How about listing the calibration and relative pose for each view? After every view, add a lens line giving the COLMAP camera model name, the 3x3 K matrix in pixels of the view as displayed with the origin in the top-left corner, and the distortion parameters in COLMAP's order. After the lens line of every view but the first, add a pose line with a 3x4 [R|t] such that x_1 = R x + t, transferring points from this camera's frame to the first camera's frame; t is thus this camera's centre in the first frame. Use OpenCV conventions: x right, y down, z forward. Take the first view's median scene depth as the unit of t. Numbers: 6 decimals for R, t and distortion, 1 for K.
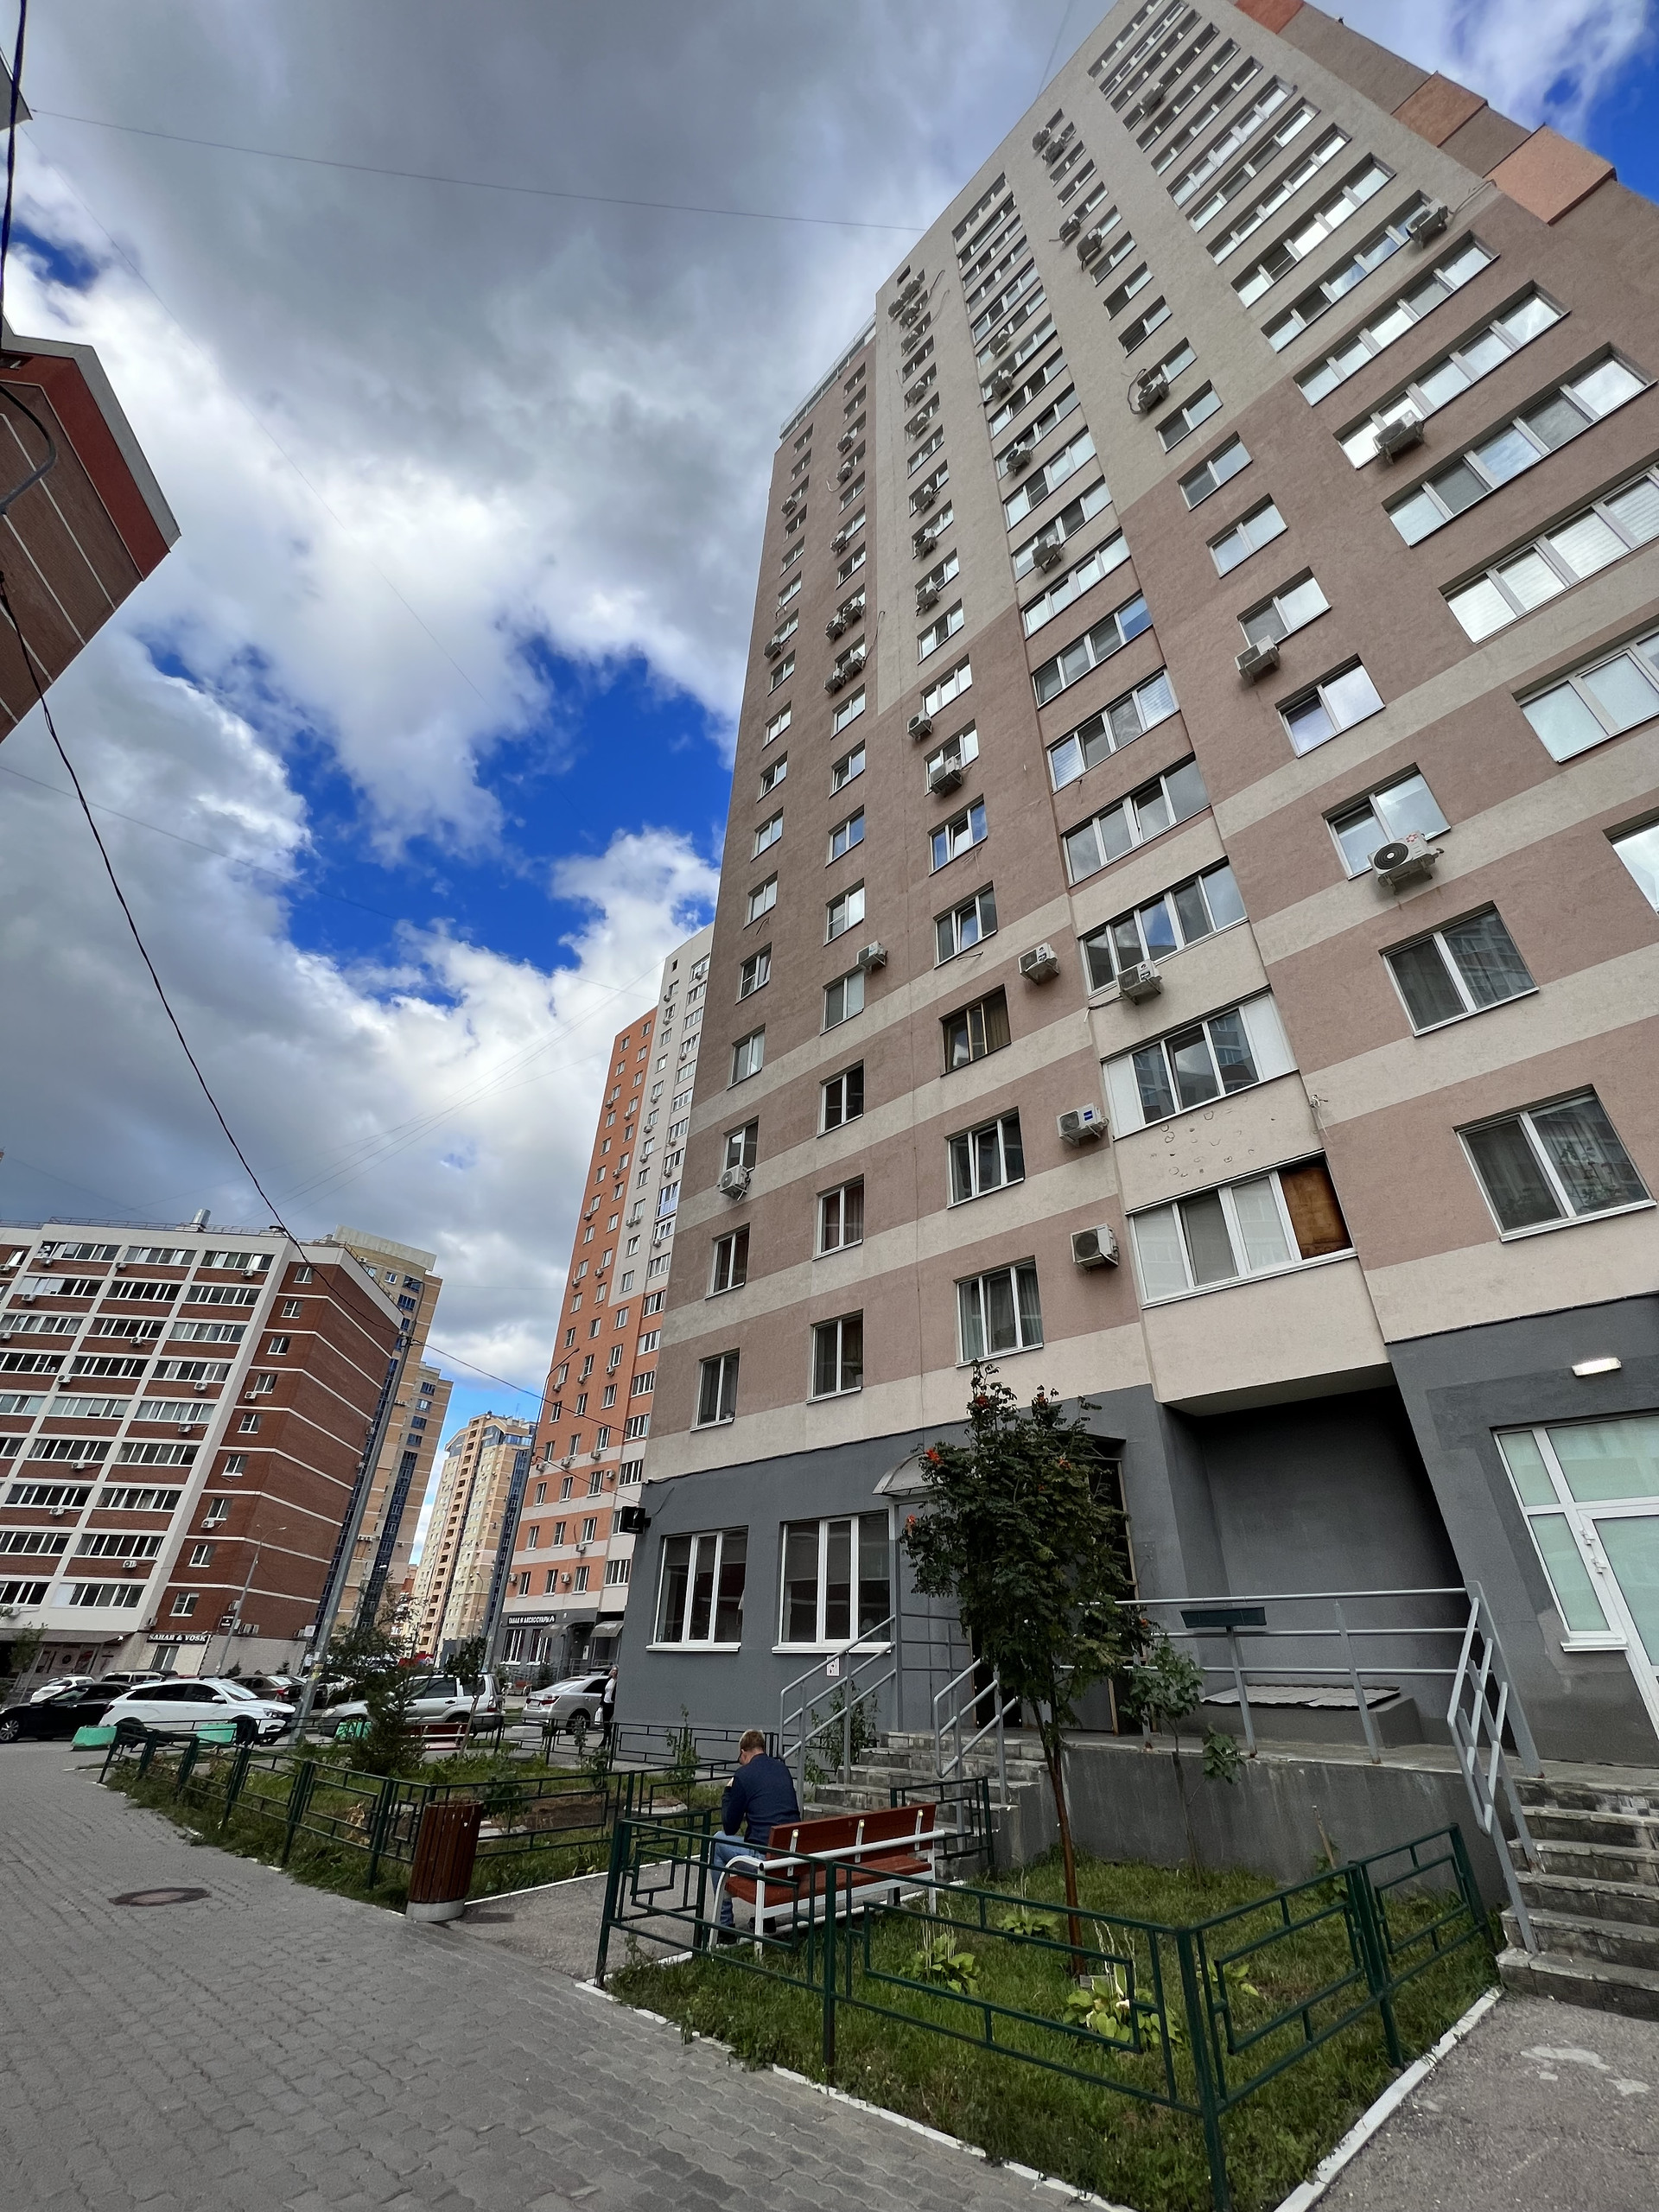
lens RADIAL K [[879.0, 0, 836.6], [0, 879.0, 1103.8], [0, 0, 1]] dist [-0.005758, 0.000731]
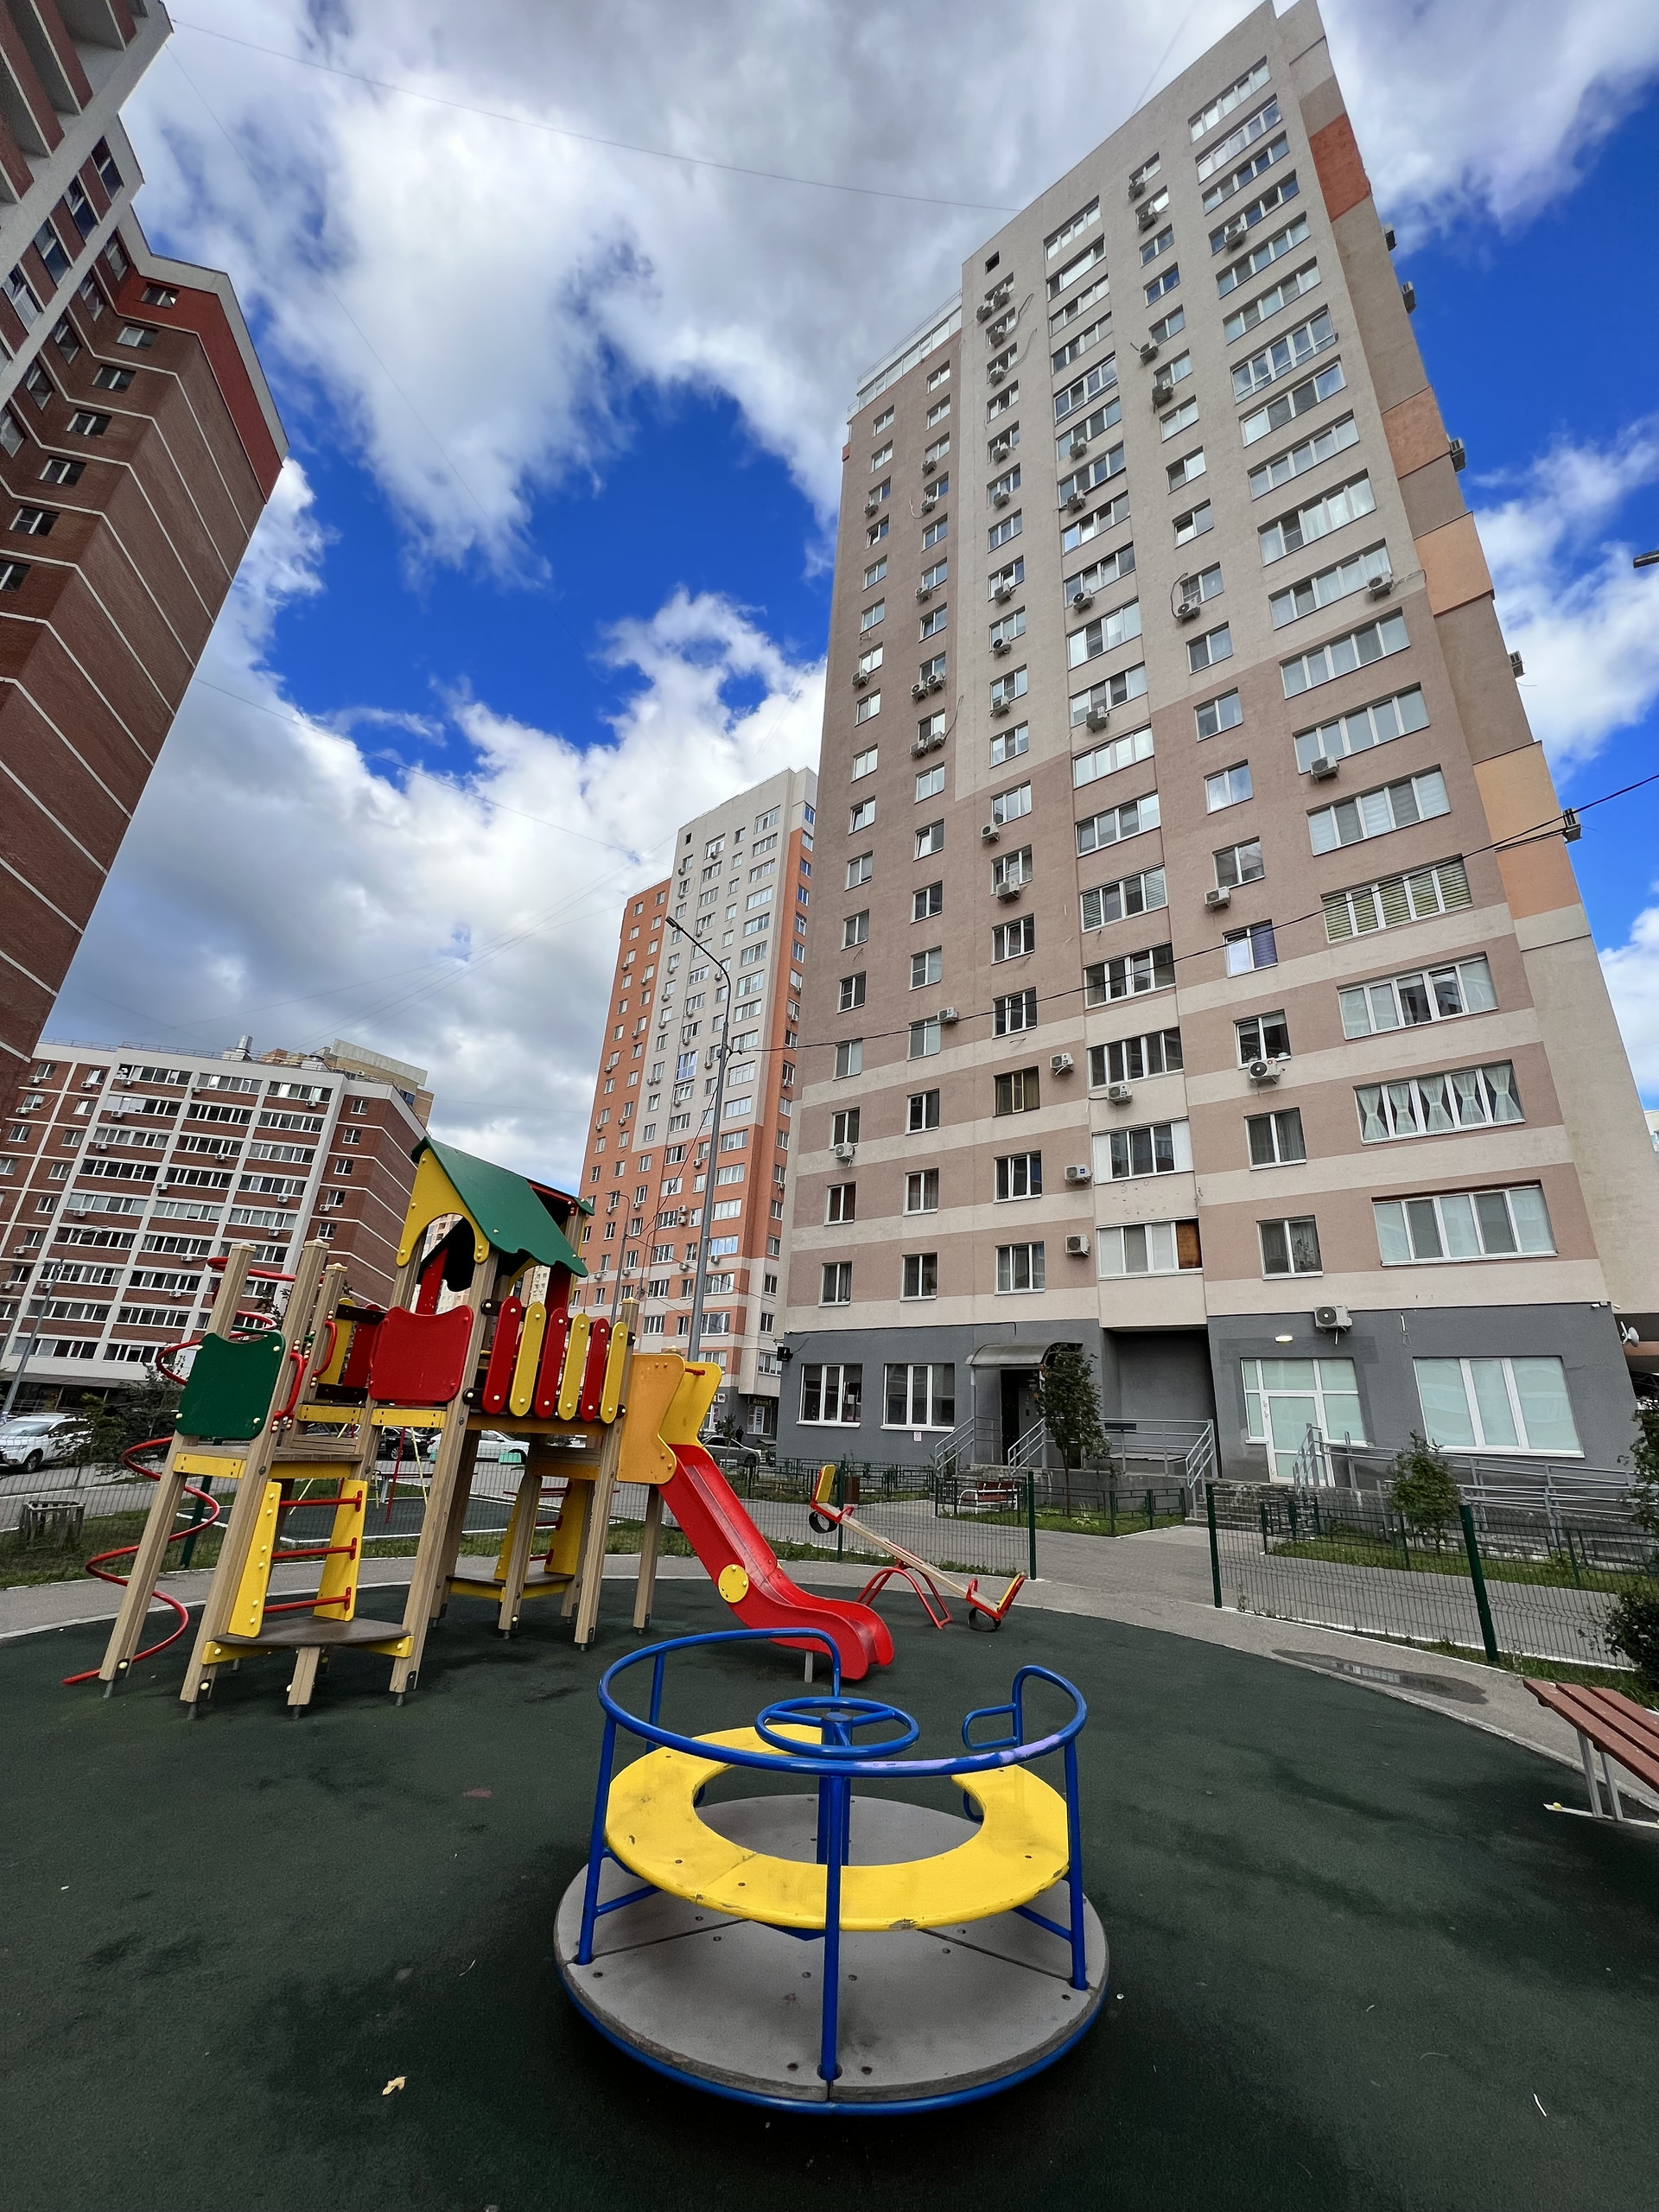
lens RADIAL K [[879.0, 0, 832.2], [0, 879.0, 1103.6], [0, 0, 1]] dist [-0.005758, 0.000731]
pose [[0.995732, 0.065831, 0.064684, -0.261992], [-0.077735, 0.976025, 0.203304, -0.331468], [-0.049750, -0.207465, 0.976977, -0.533168]]
